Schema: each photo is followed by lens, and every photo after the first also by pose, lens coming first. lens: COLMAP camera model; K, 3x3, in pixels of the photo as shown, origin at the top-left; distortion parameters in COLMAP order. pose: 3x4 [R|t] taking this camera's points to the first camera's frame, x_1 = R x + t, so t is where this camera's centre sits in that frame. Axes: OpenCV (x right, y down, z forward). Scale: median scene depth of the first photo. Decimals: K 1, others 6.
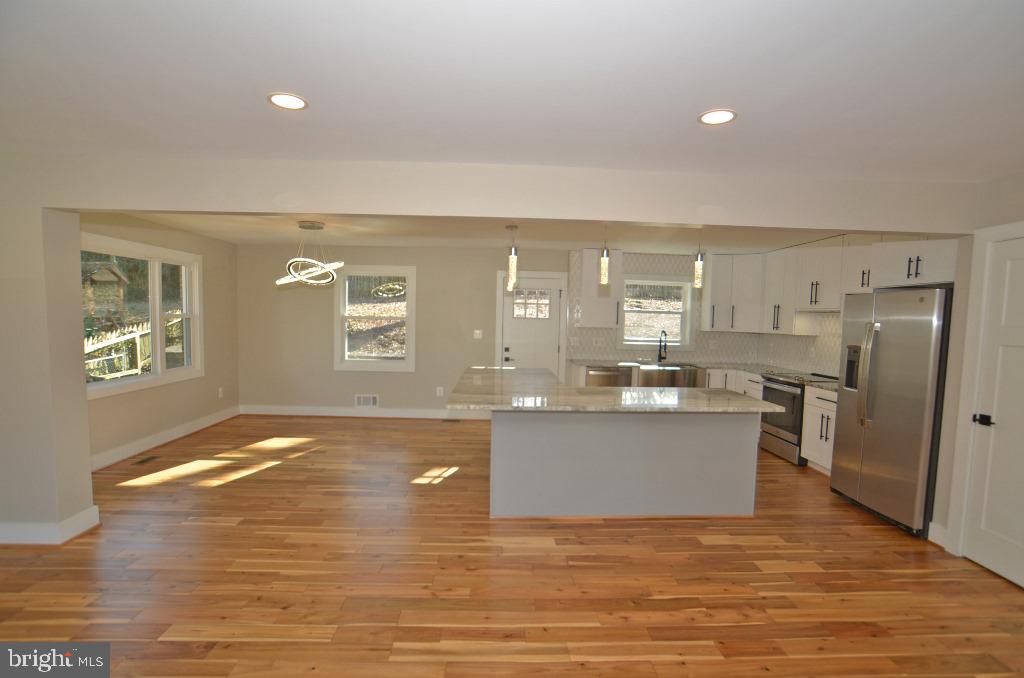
lens RADIAL K [[488.9, 0, 511.9], [0, 488.9, 368.5], [0, 0, 1]] dist [-0.065981, 0.026065]
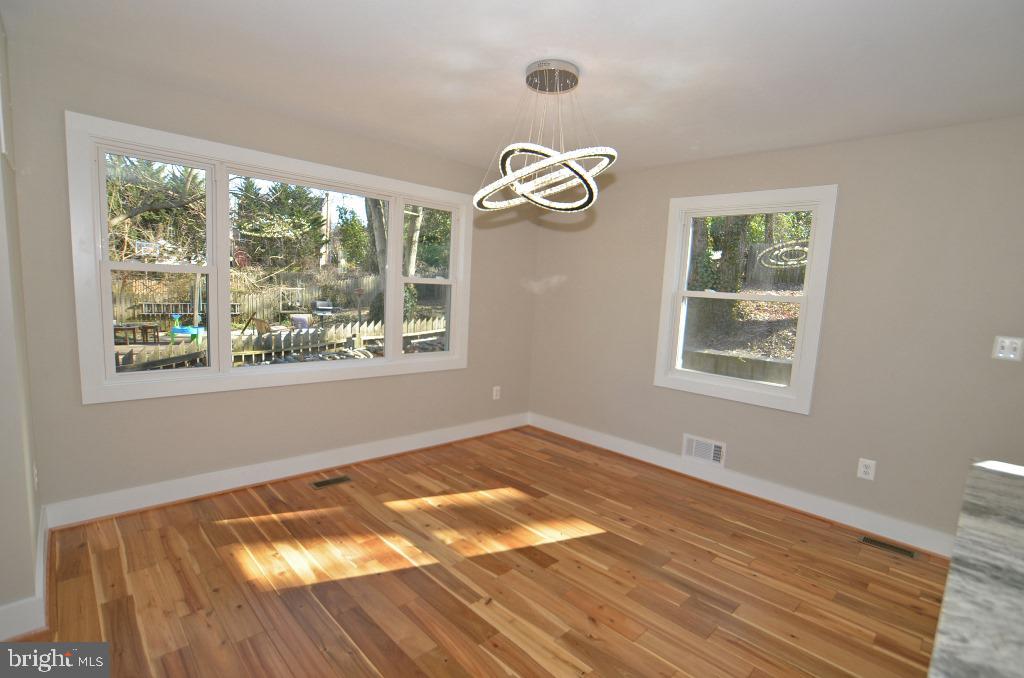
lens RADIAL K [[483.3, 0, 512.5], [0, 483.3, 346.0], [0, 0, 1]] dist [-0.058275, 0.021737]
pose [[0.669165, 0.097635, -0.736672, -0.095196], [-0.114129, 0.993073, 0.027946, -0.059379], [0.734297, 0.065375, 0.675673, 0.742771]]
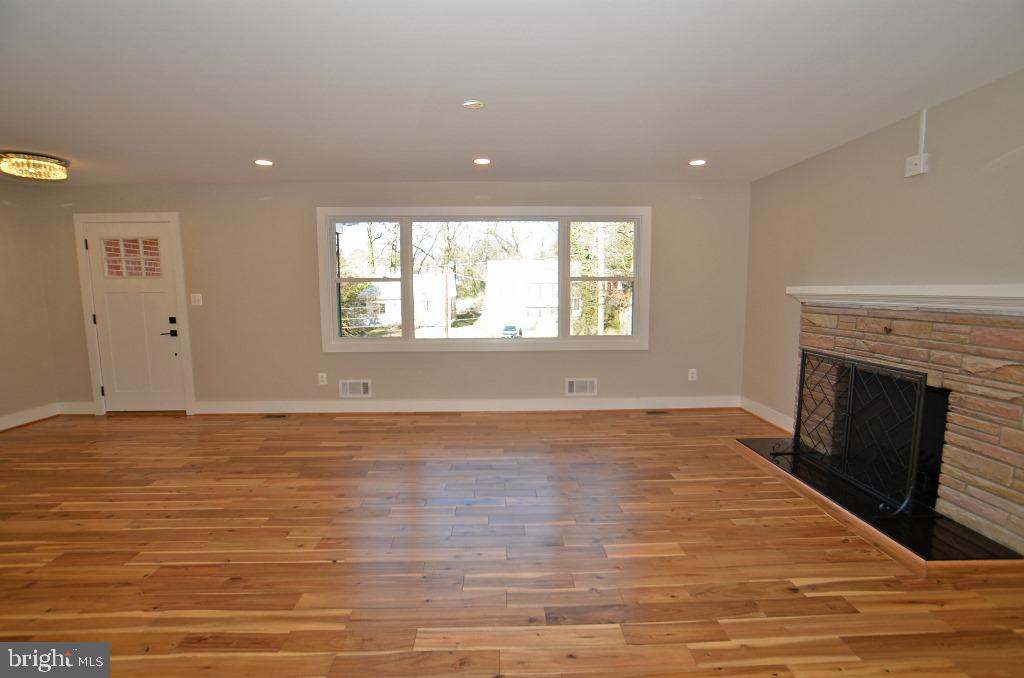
lens RADIAL K [[484.7, 0, 510.5], [0, 484.7, 346.2], [0, 0, 1]] dist [-0.062739, 0.025018]
pose [[-0.999863, -0.015137, 0.006717, -0.267494], [-0.013228, 0.974036, 0.226007, -0.055594], [-0.009963, 0.225887, -0.974103, 0.840629]]
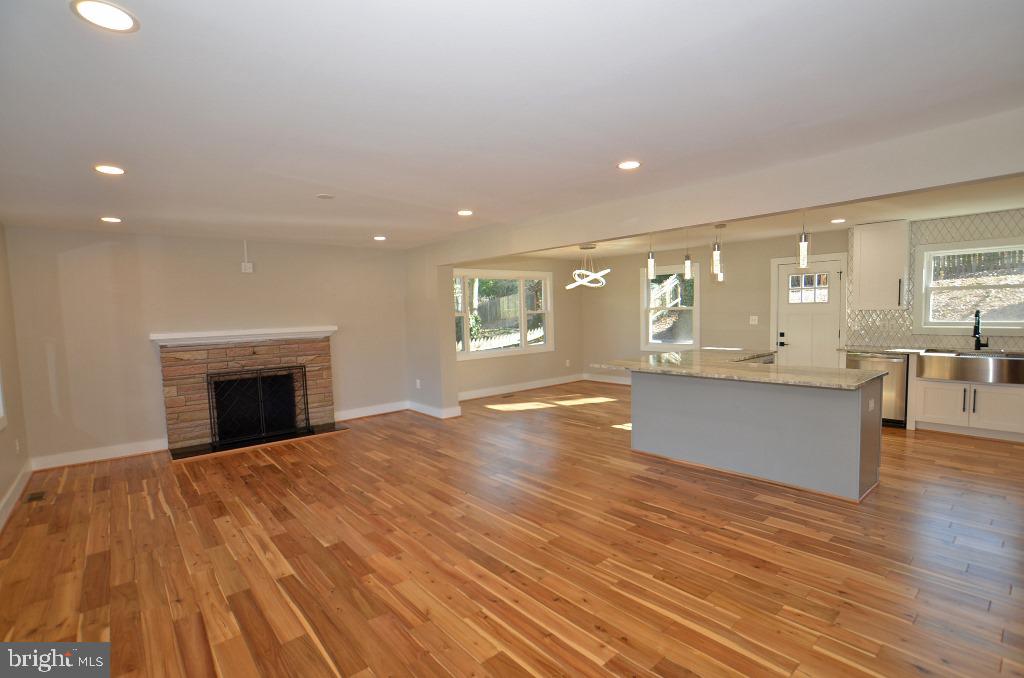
lens RADIAL K [[495.2, 0, 511.6], [0, 495.2, 345.3], [0, 0, 1]] dist [-0.061954, 0.026181]
pose [[0.619222, 0.017153, -0.785029, 0.677394], [-0.044760, 0.998907, -0.013479, 0.035294], [0.783939, 0.043484, 0.619313, -0.117040]]
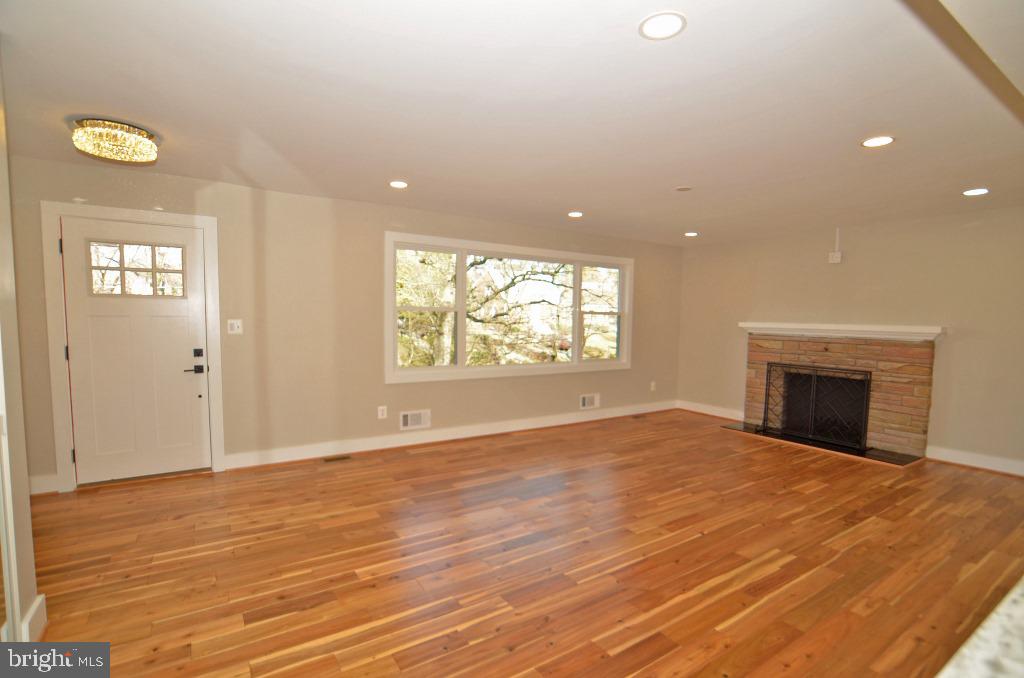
lens RADIAL K [[487.6, 0, 503.9], [0, 487.6, 350.6], [0, 0, 1]] dist [-0.057491, 0.025999]
pose [[-0.858357, 0.002398, -0.513047, 0.521435], [-0.088967, 0.984144, 0.153447, -0.041590], [0.505280, 0.177357, -0.844533, 0.775752]]
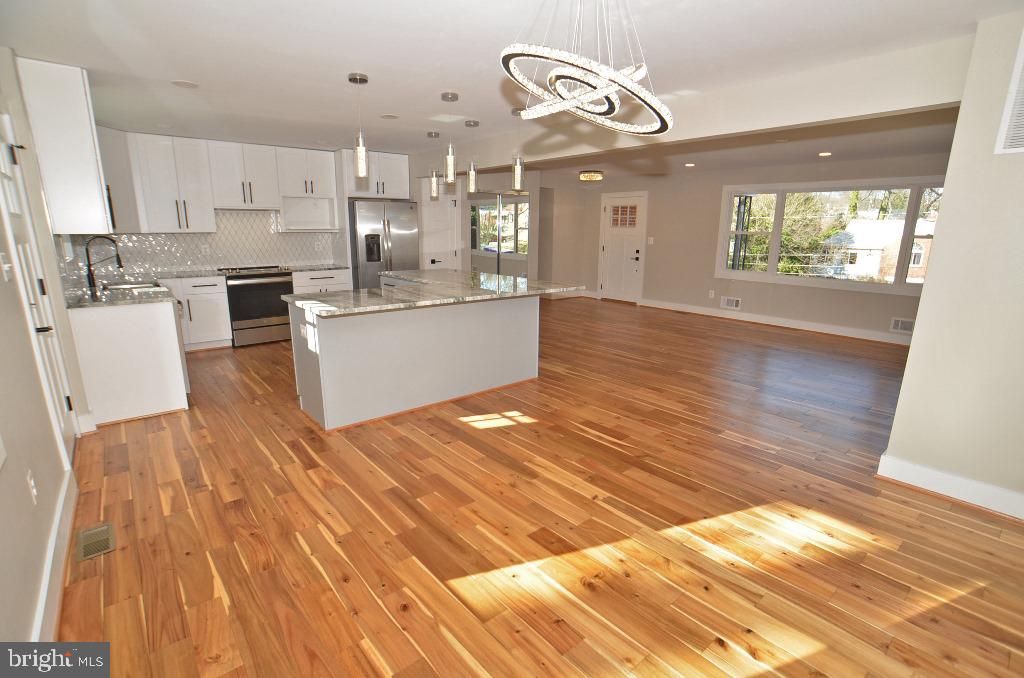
lens RADIAL K [[483.3, 0, 512.5], [0, 483.3, 346.0], [0, 0, 1]] dist [-0.058275, 0.021737]
pose [[-0.612876, -0.212394, 0.761099, -0.786837], [0.062395, 0.947182, 0.314567, -0.150637], [-0.787712, 0.240280, -0.567253, 1.436130]]
